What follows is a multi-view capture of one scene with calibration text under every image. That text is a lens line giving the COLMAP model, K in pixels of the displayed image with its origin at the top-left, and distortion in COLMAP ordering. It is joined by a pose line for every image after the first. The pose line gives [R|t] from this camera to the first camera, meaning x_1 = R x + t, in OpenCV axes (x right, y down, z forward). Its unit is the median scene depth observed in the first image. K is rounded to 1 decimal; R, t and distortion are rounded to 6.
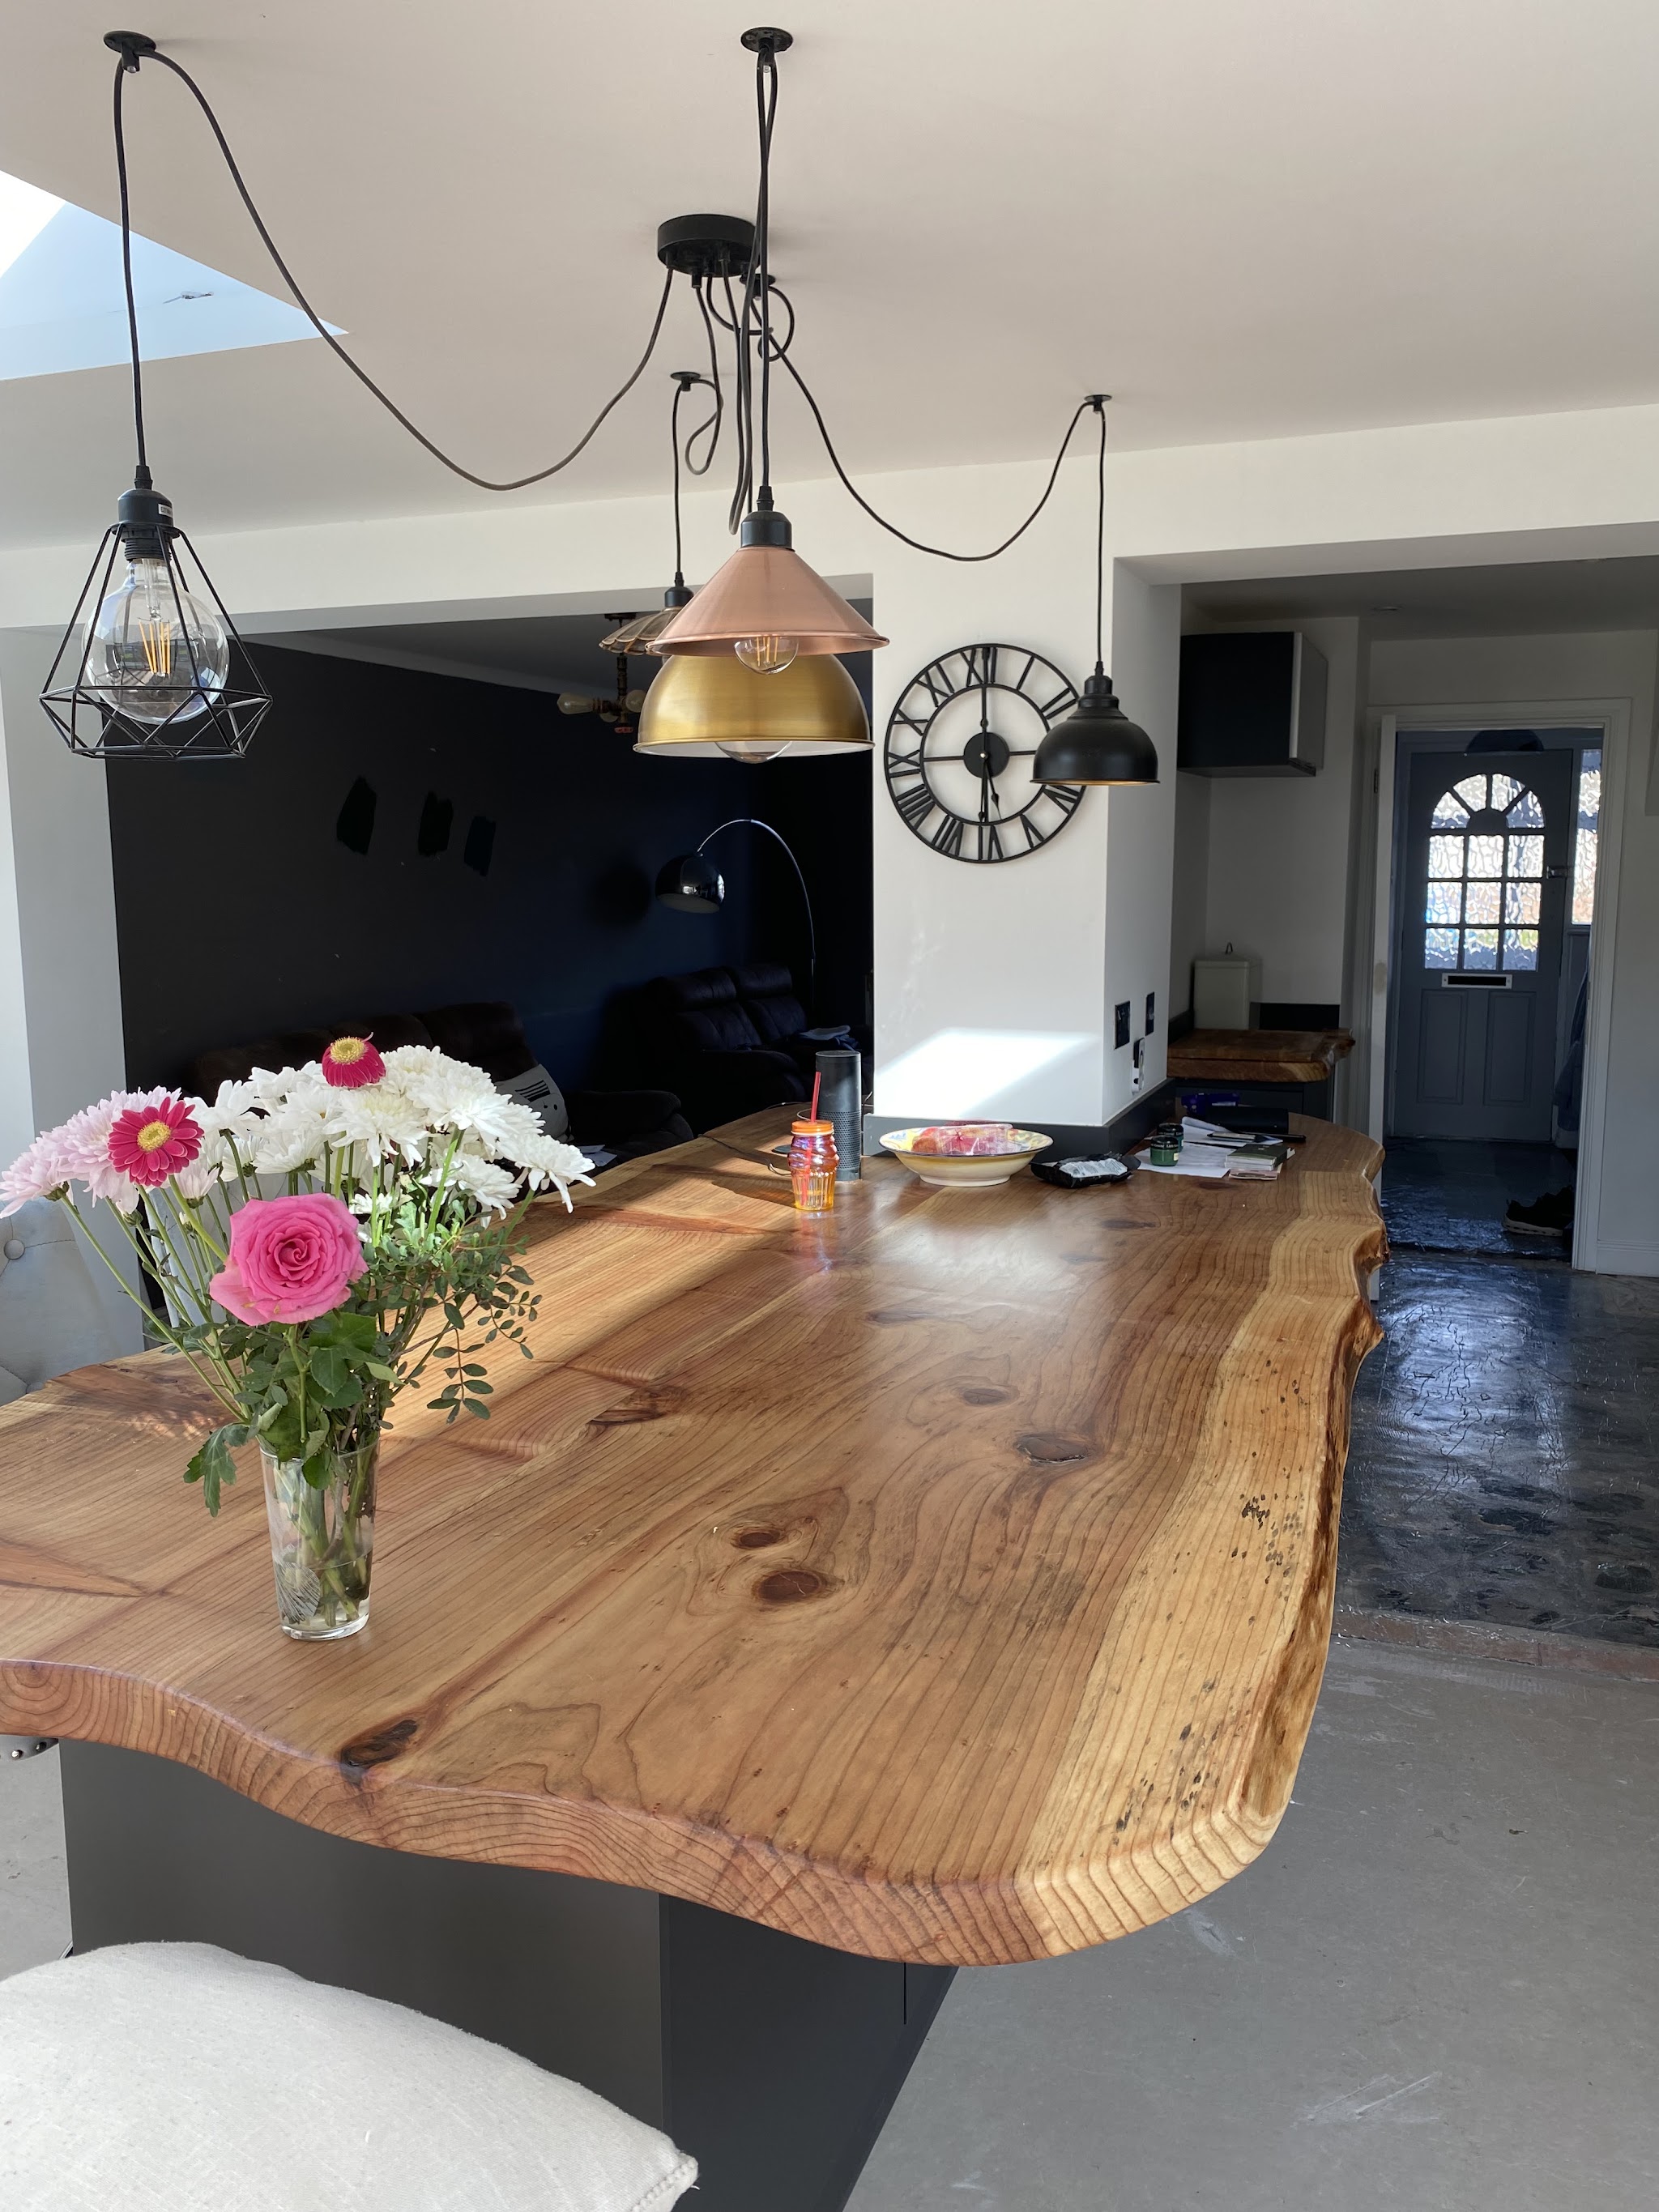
lens RADIAL K [[1648.0, 0, 833.9], [0, 1648.0, 1119.3], [0, 0, 1]] dist [-0.006068, -0.007881]
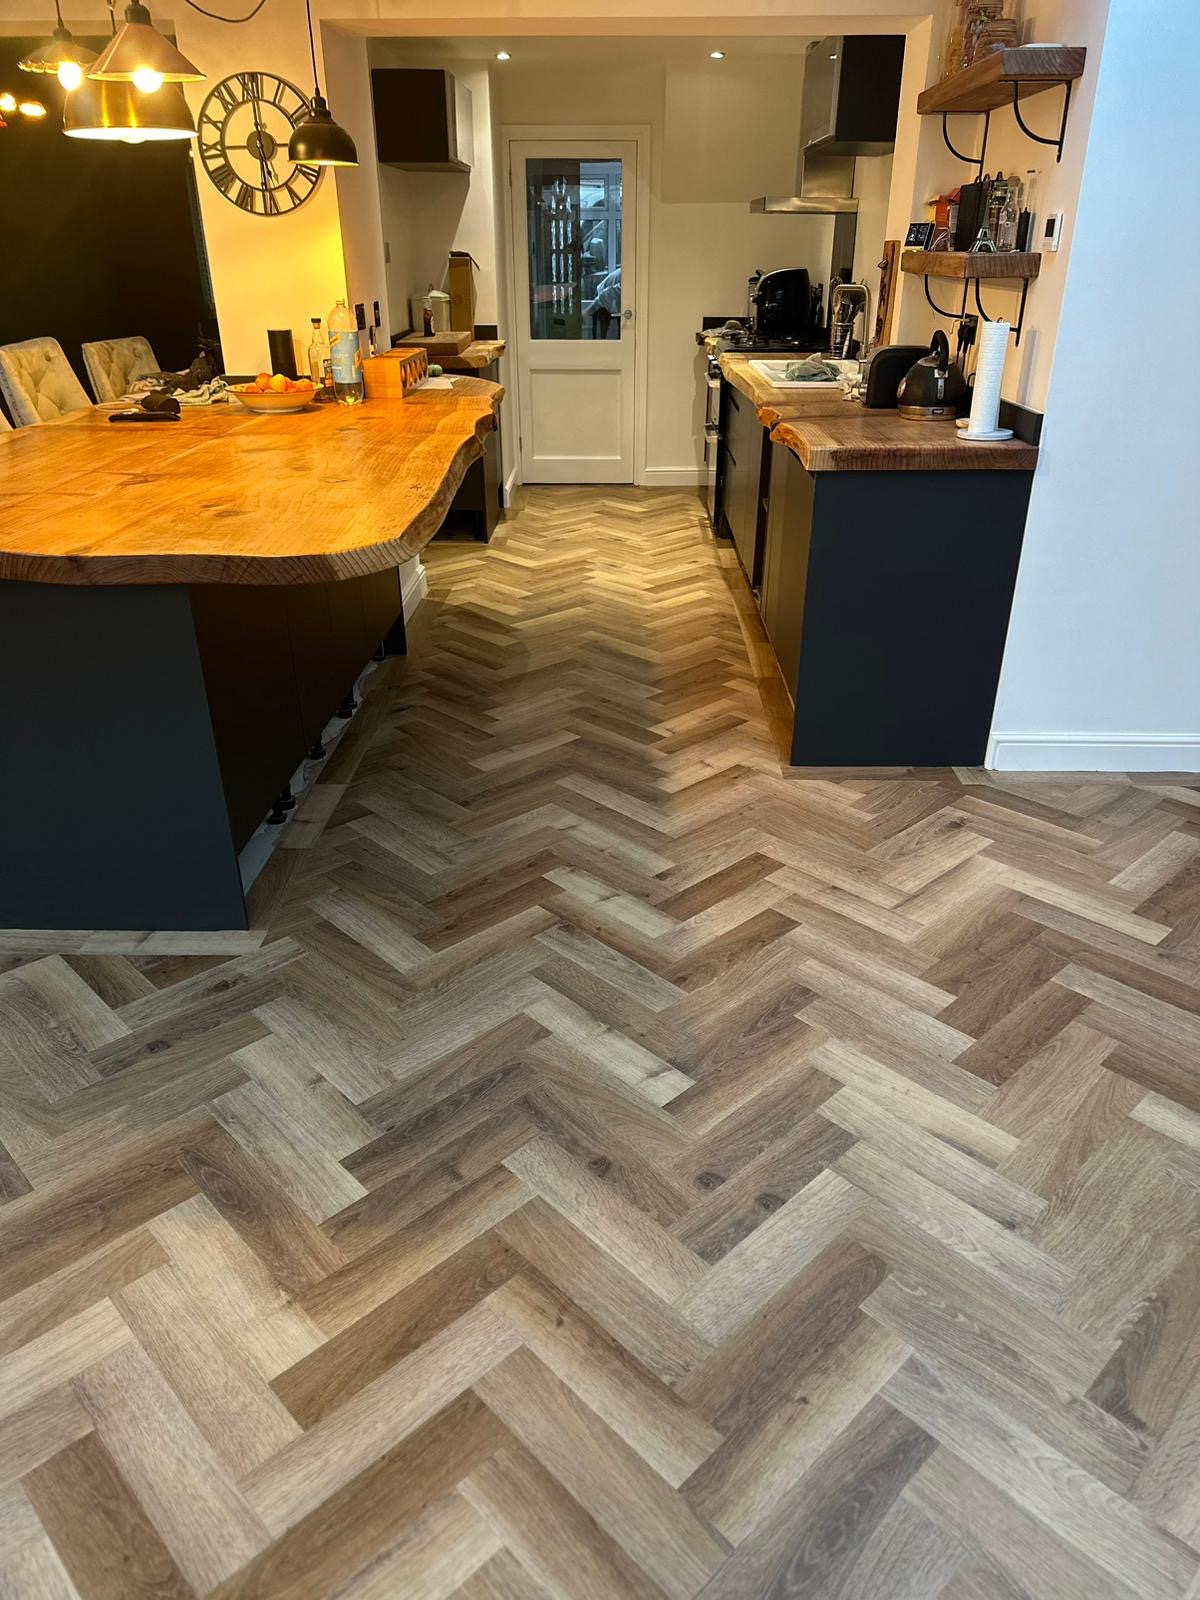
lens RADIAL K [[1071.6, 0, 600.1], [0, 1071.6, 798.5], [0, 0, 1]] dist [-0.004426, -0.000906]
pose [[0.937312, -0.155254, 0.311998, -0.029684], [0.049480, 0.945499, 0.321843, 0.081640], [-0.344962, -0.286230, 0.893909, -0.316653]]
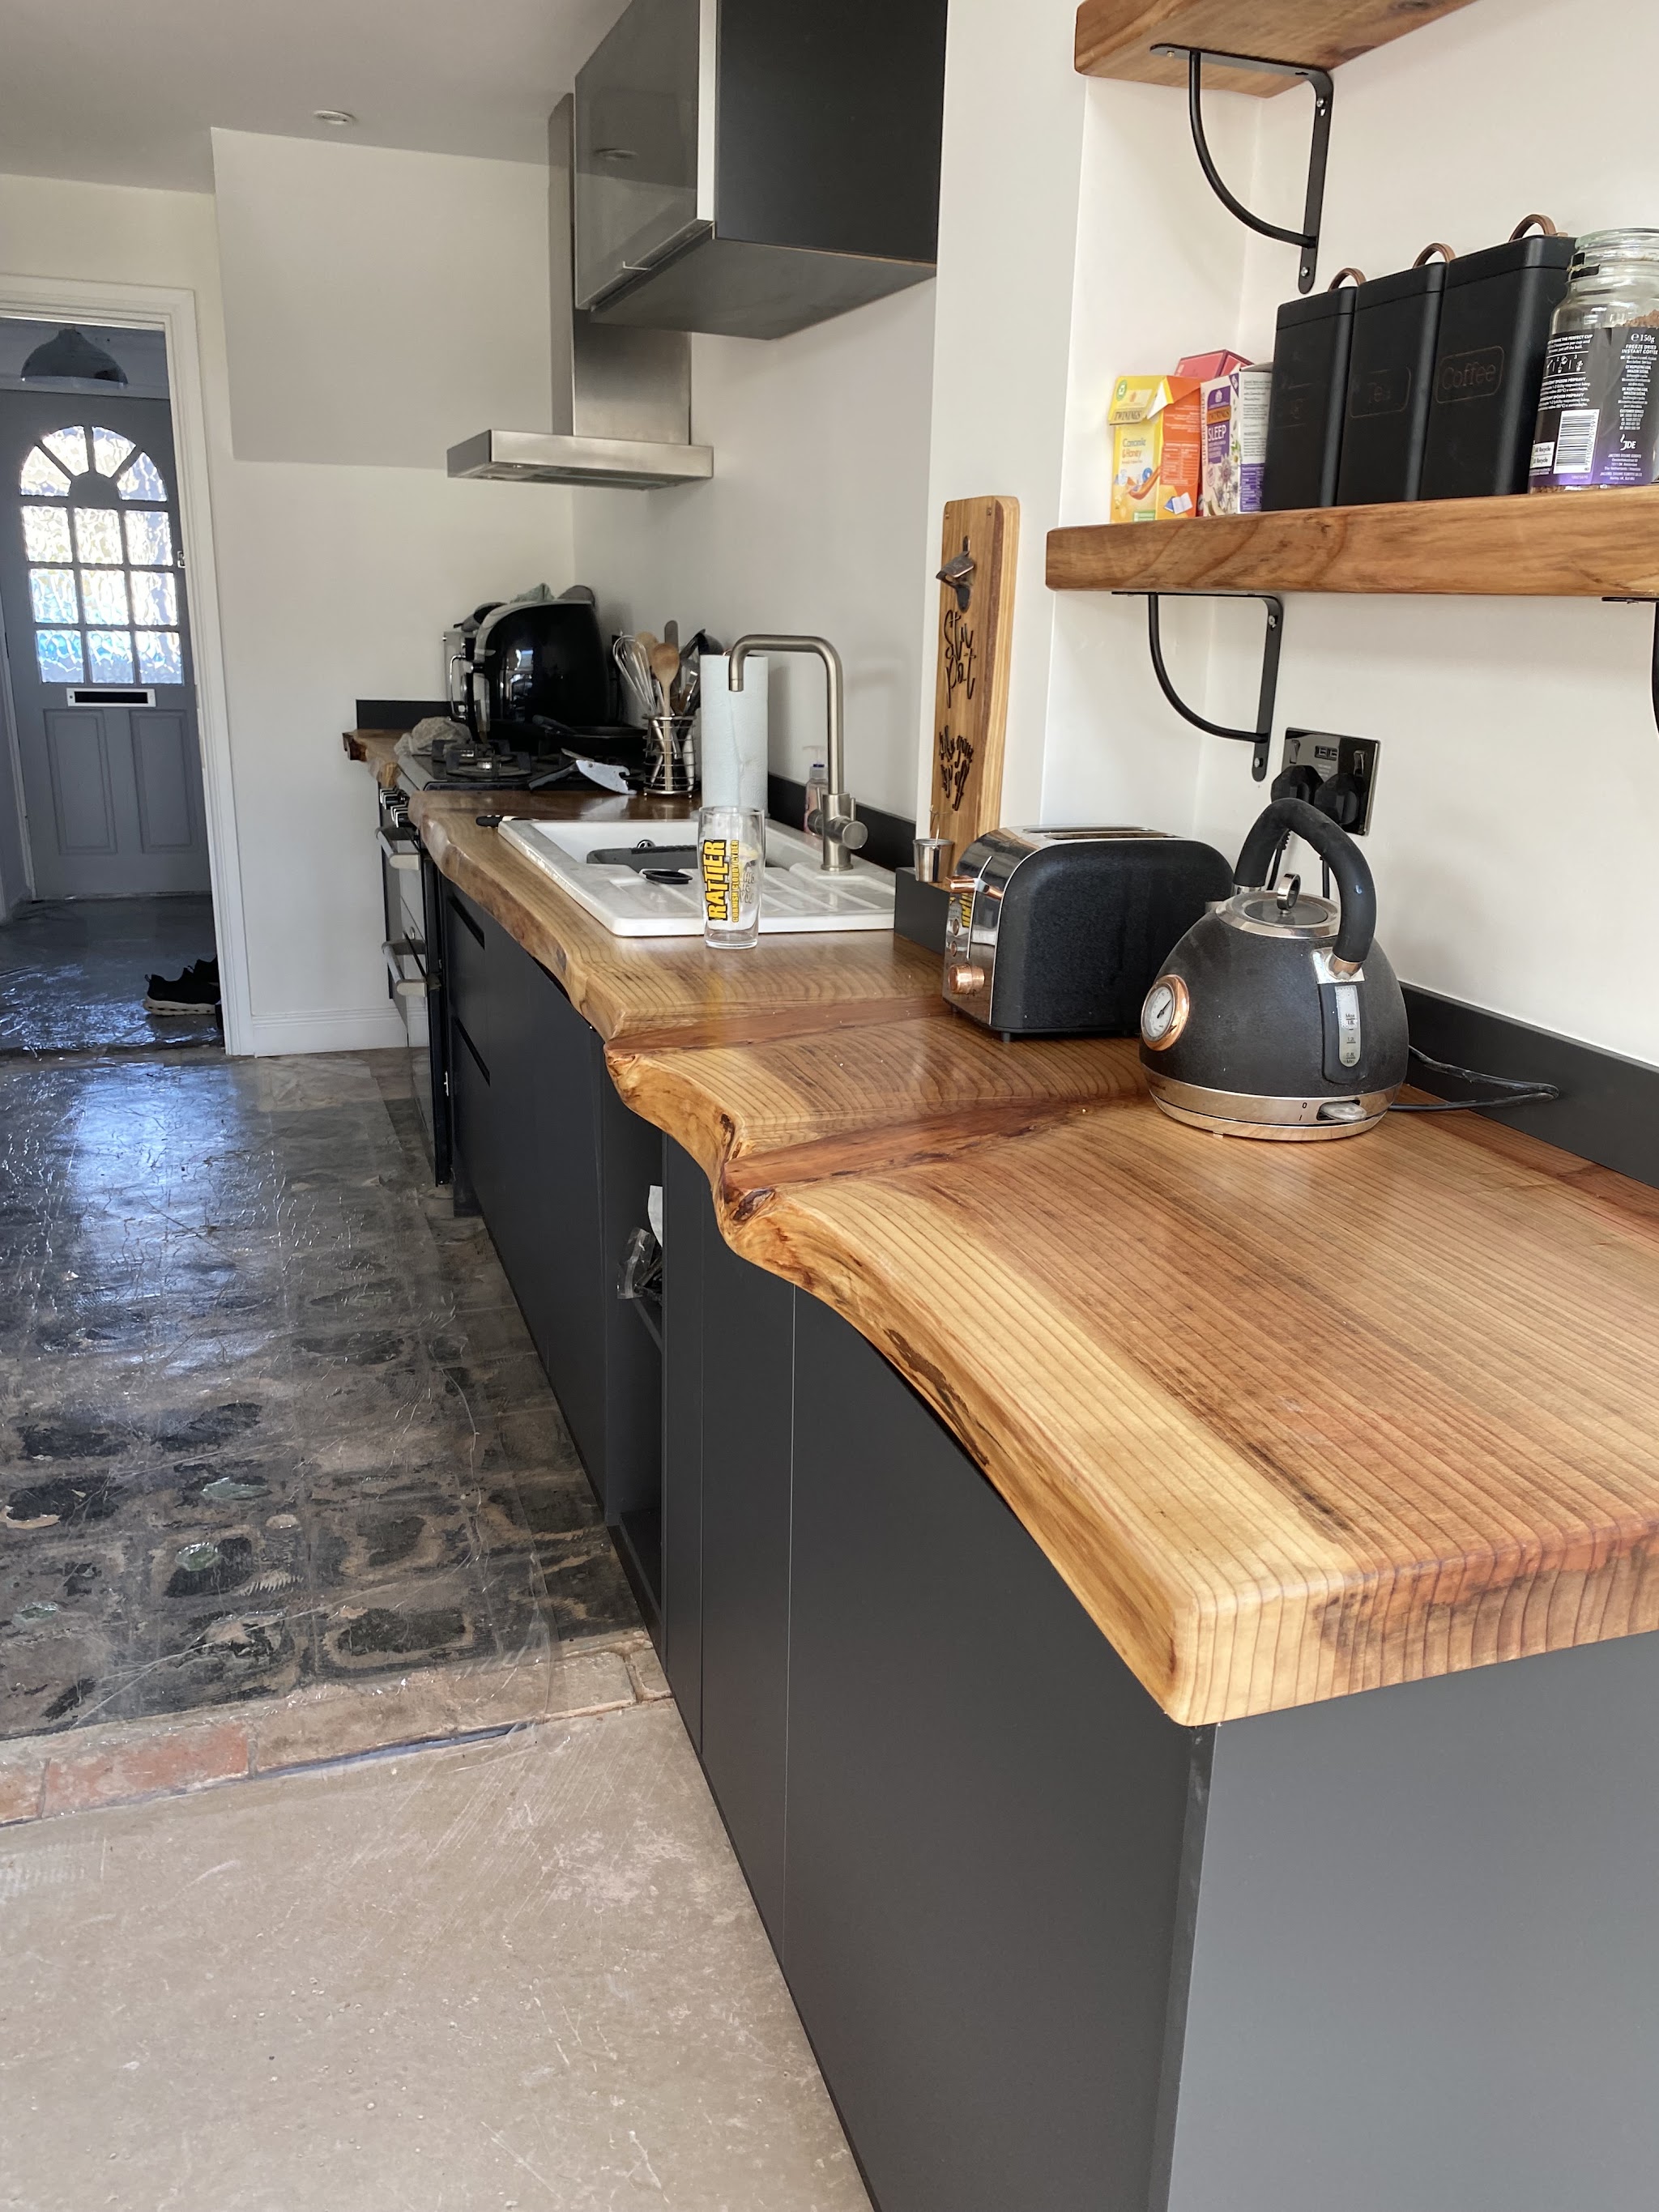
lens RADIAL K [[1648.0, 0, 836.6], [0, 1648.0, 1117.9], [0, 0, 1]] dist [-0.006068, -0.007881]
pose [[0.757537, -0.169026, 0.630529, 0.312250], [0.070723, 0.981462, 0.178132, -0.001394], [-0.648950, -0.090349, 0.755448, 0.382695]]
